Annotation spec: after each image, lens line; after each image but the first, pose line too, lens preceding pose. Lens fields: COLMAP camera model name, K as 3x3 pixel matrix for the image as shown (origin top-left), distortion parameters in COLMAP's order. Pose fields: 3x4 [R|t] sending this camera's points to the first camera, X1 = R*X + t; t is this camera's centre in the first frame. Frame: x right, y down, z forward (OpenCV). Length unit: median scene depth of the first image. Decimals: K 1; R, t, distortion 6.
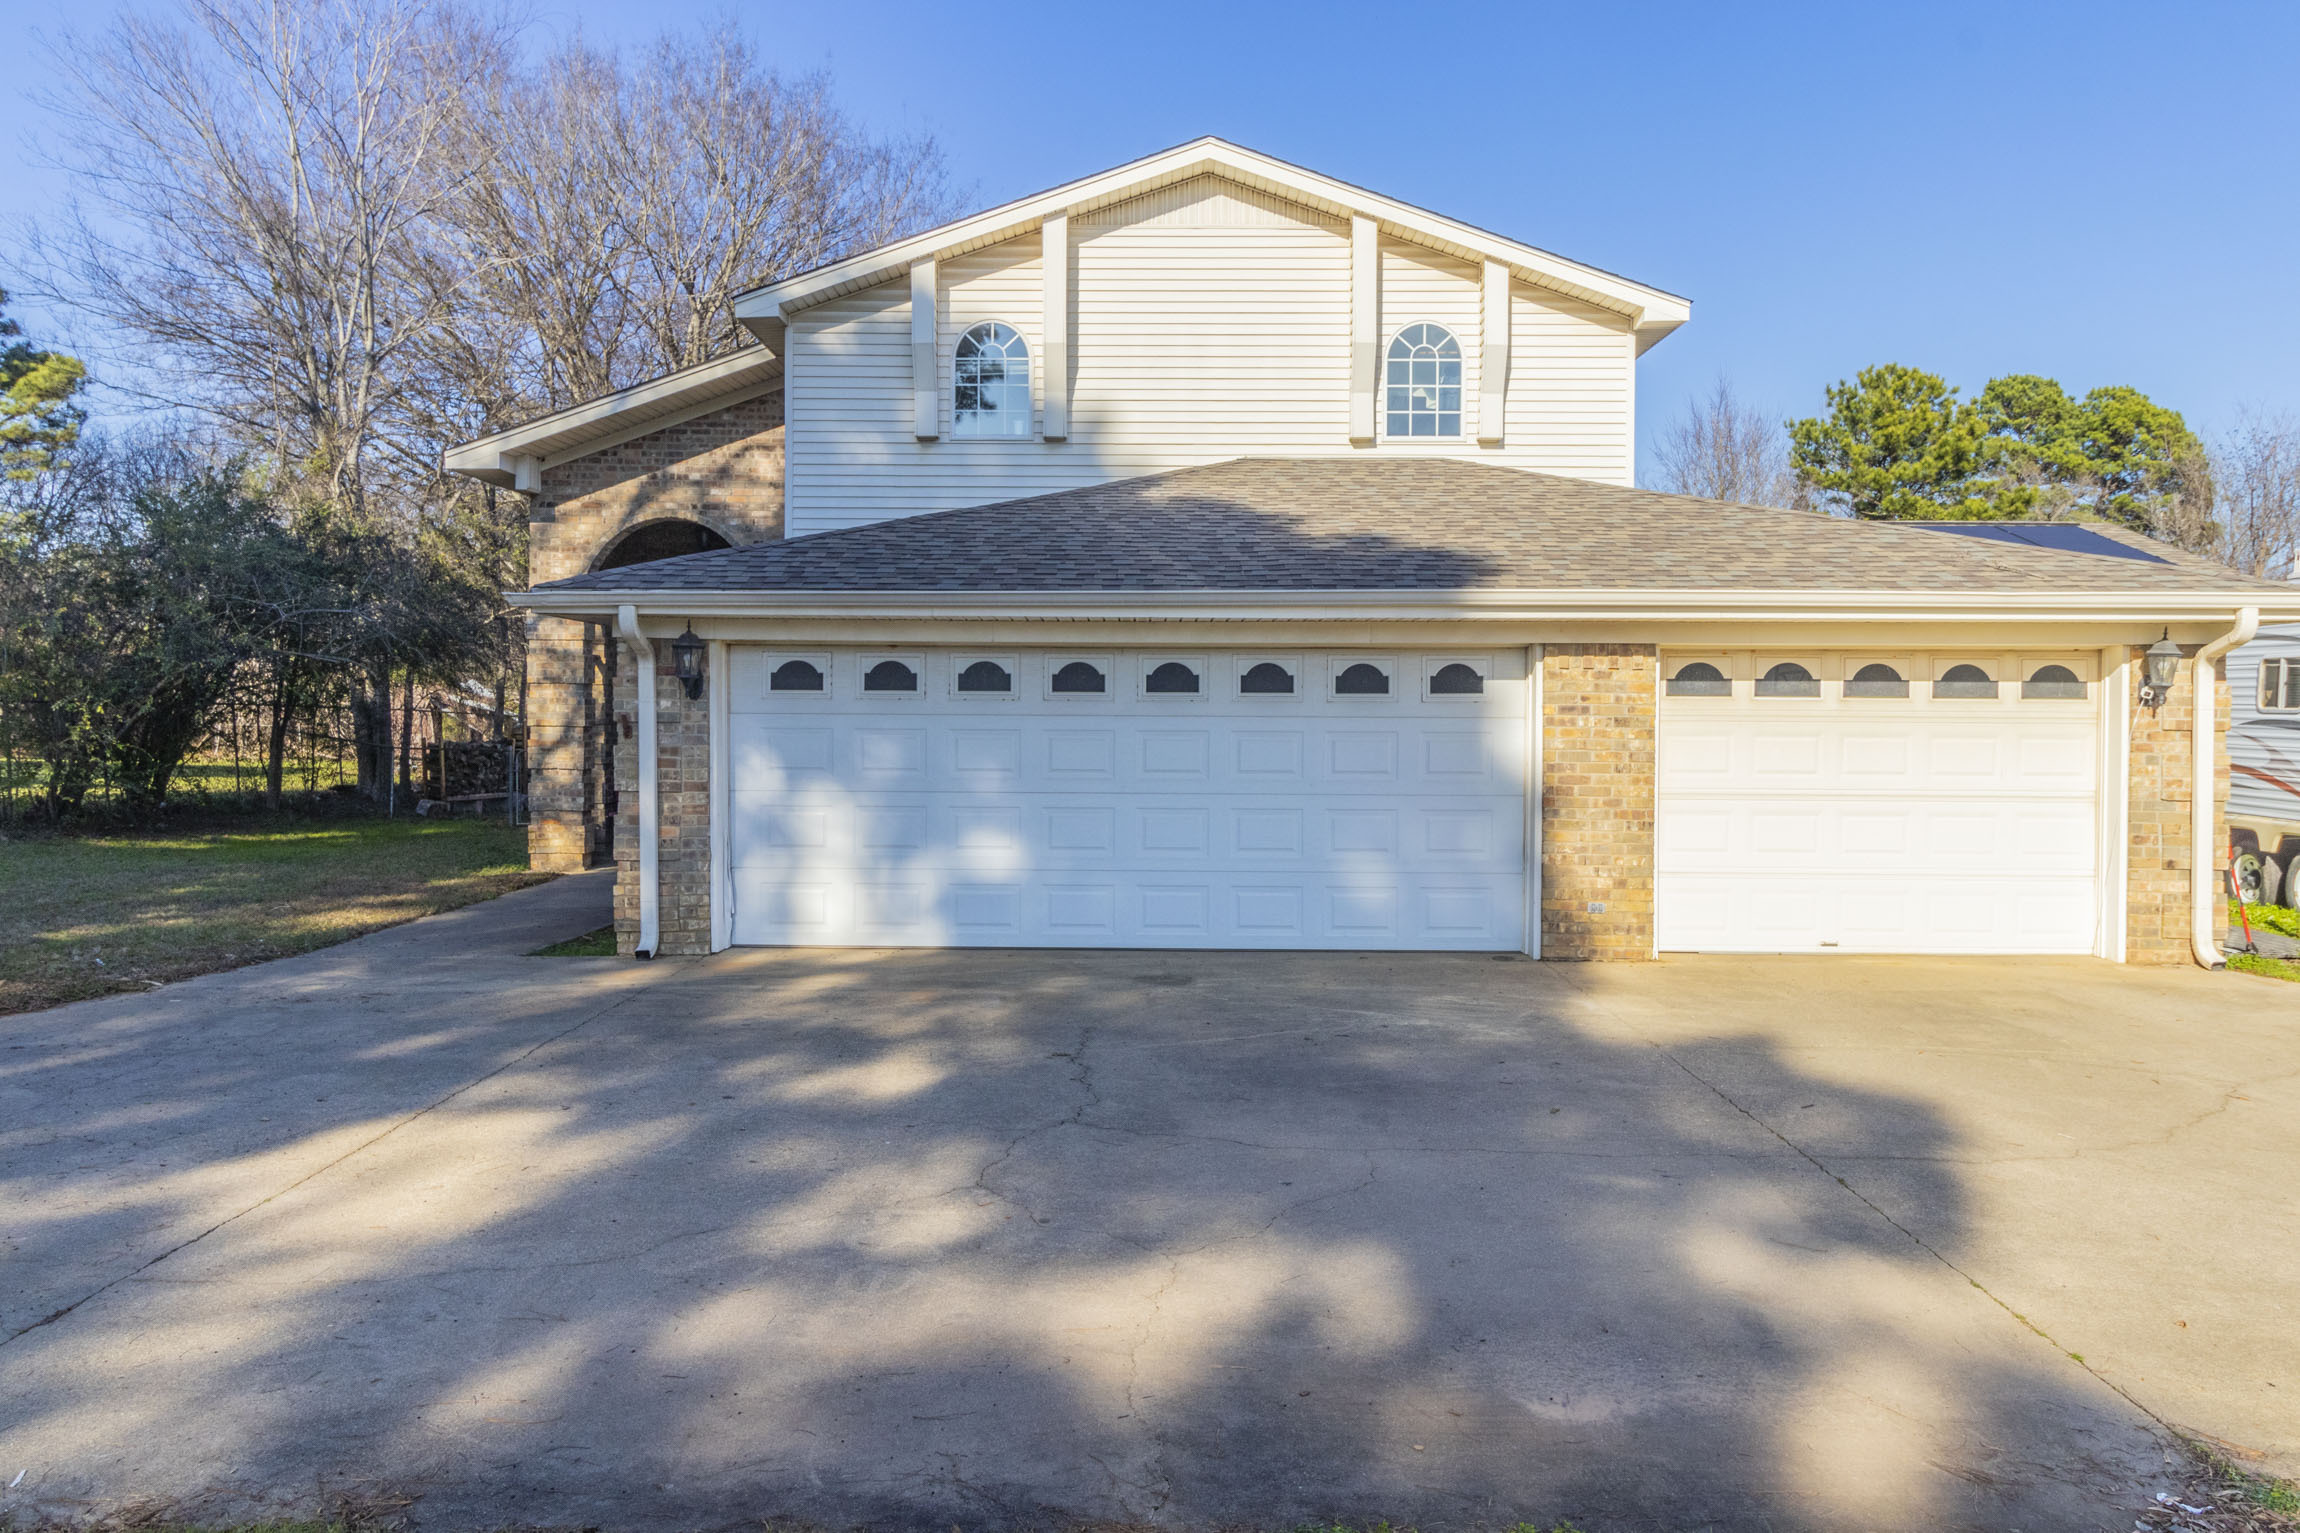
lens RADIAL K [[1717.3, 0, 1150.1], [0, 1717.3, 772.4], [0, 0, 1]] dist [-0.032267, 0.000233]
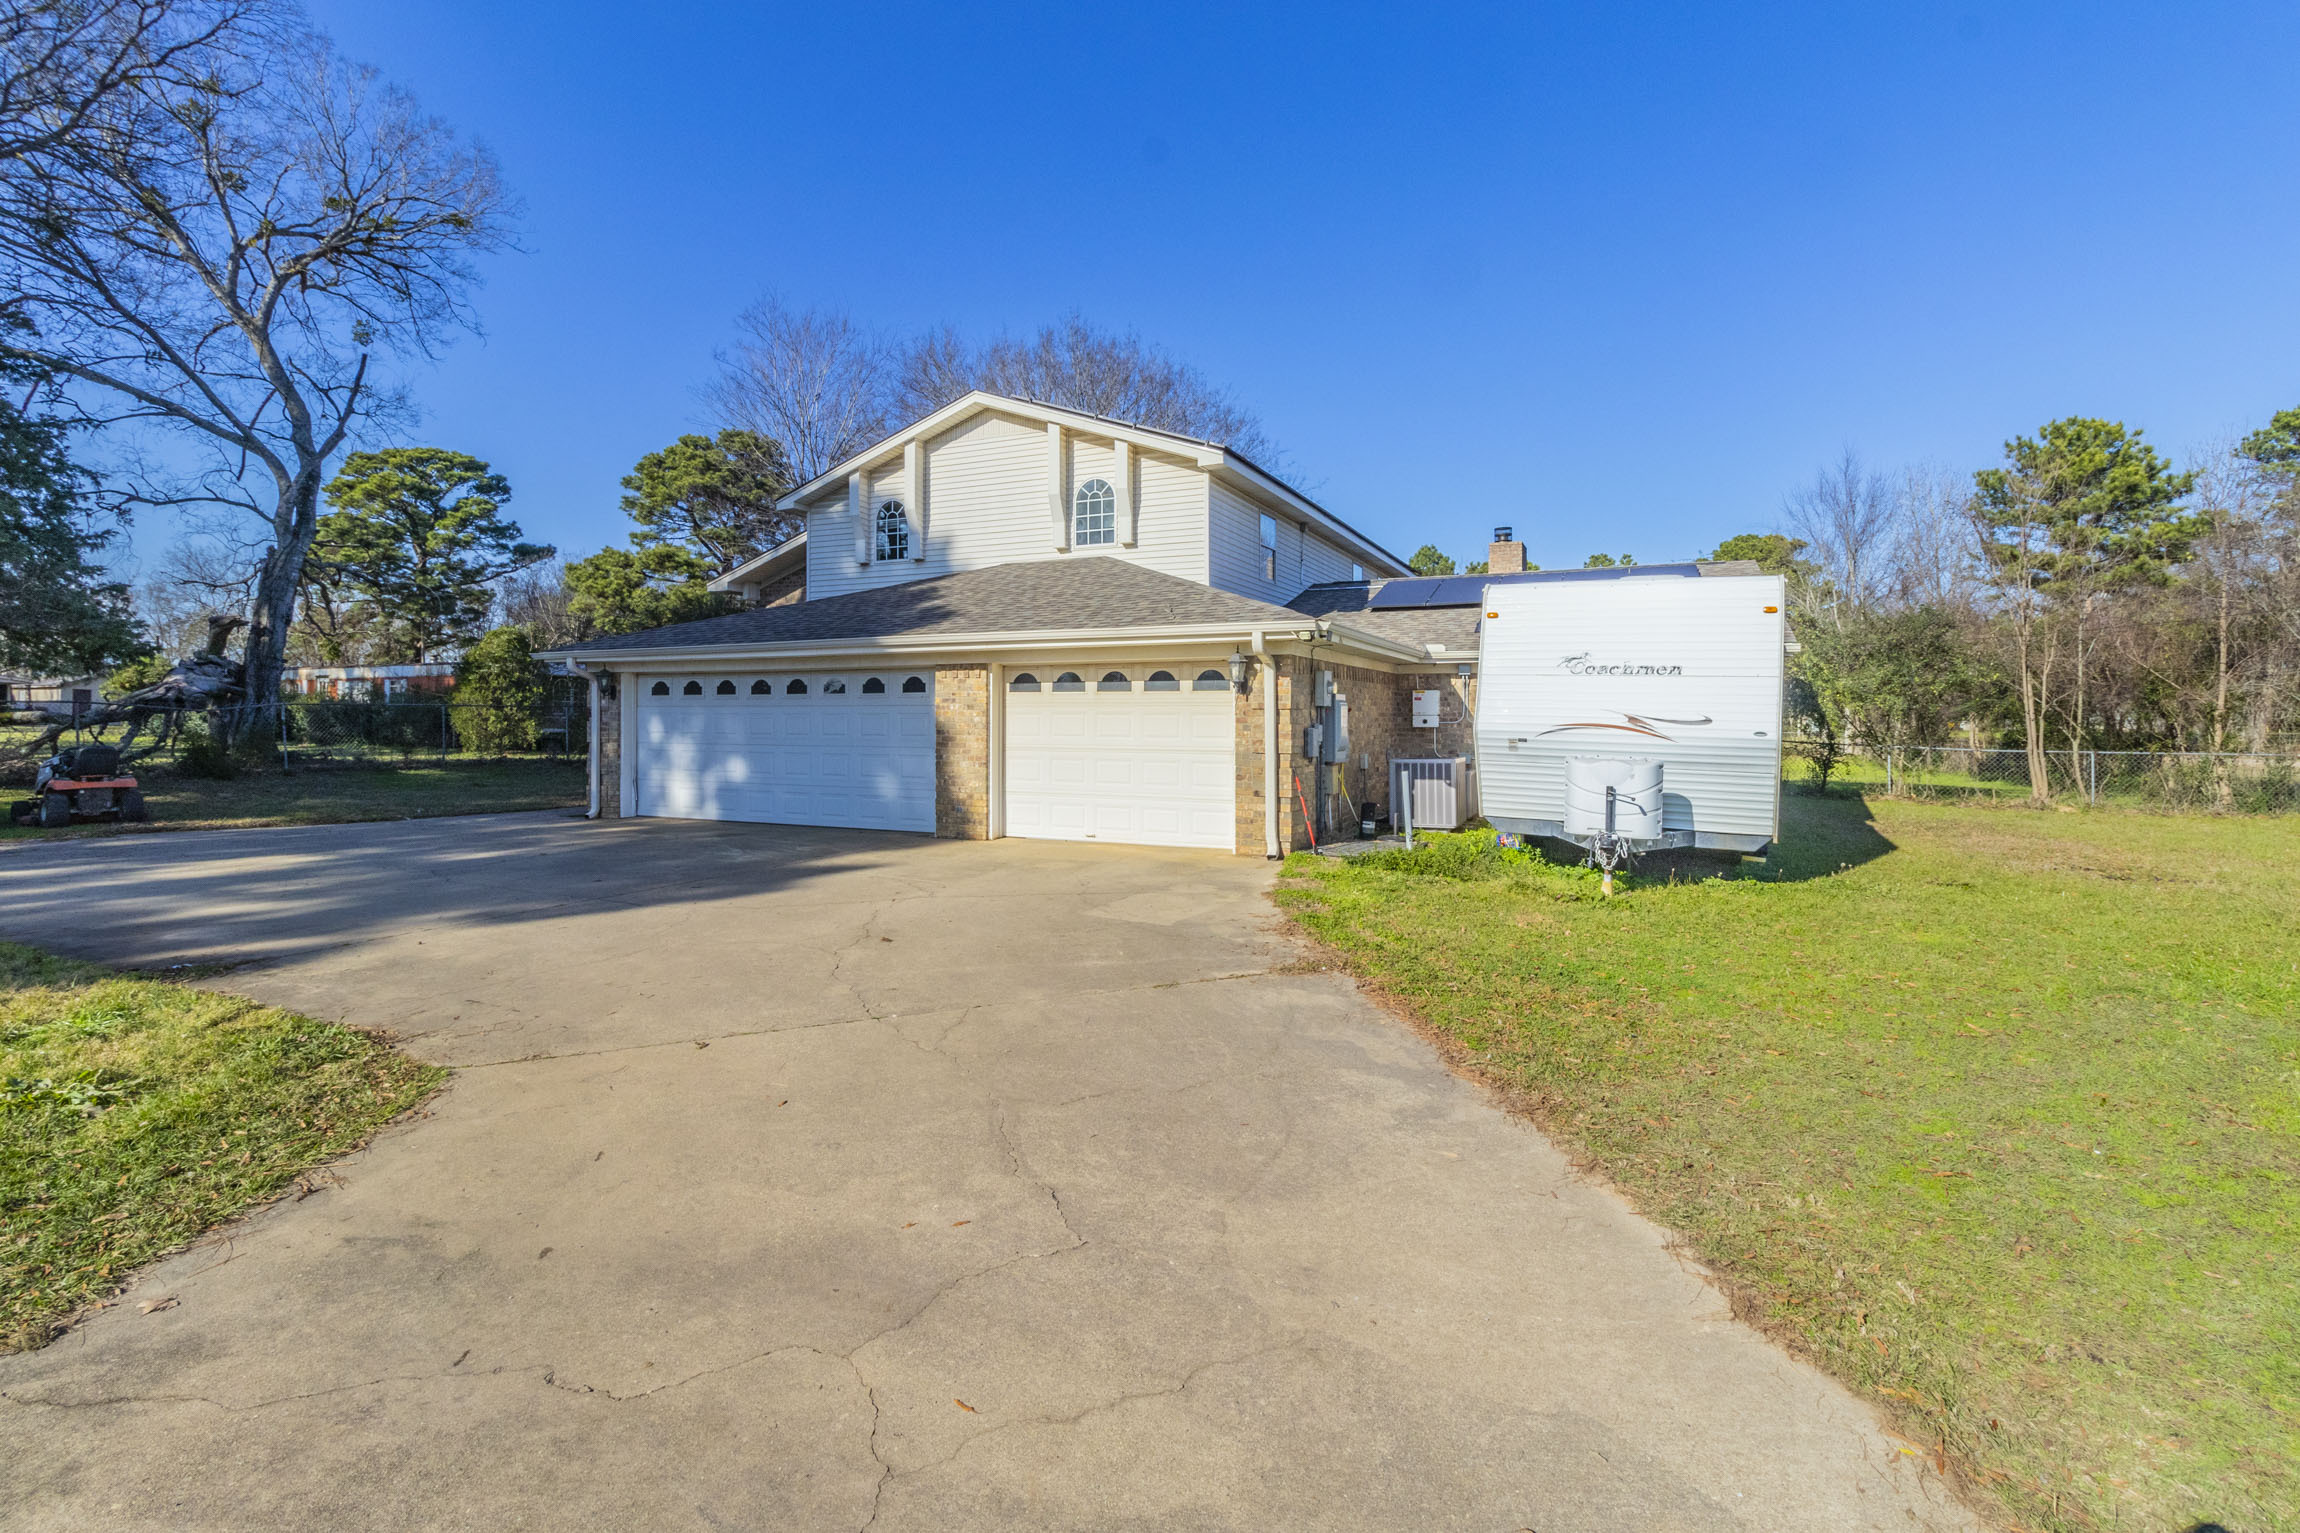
lens RADIAL K [[1064.7, 0, 1153.2], [0, 1064.7, 751.6], [0, 0, 1]] dist [-0.001400, 0.001476]
pose [[0.910458, 0.009823, -0.413485, 0.679181], [-0.005872, 0.999924, 0.010825, 0.003608], [0.413560, -0.007428, 0.910446, 0.035152]]
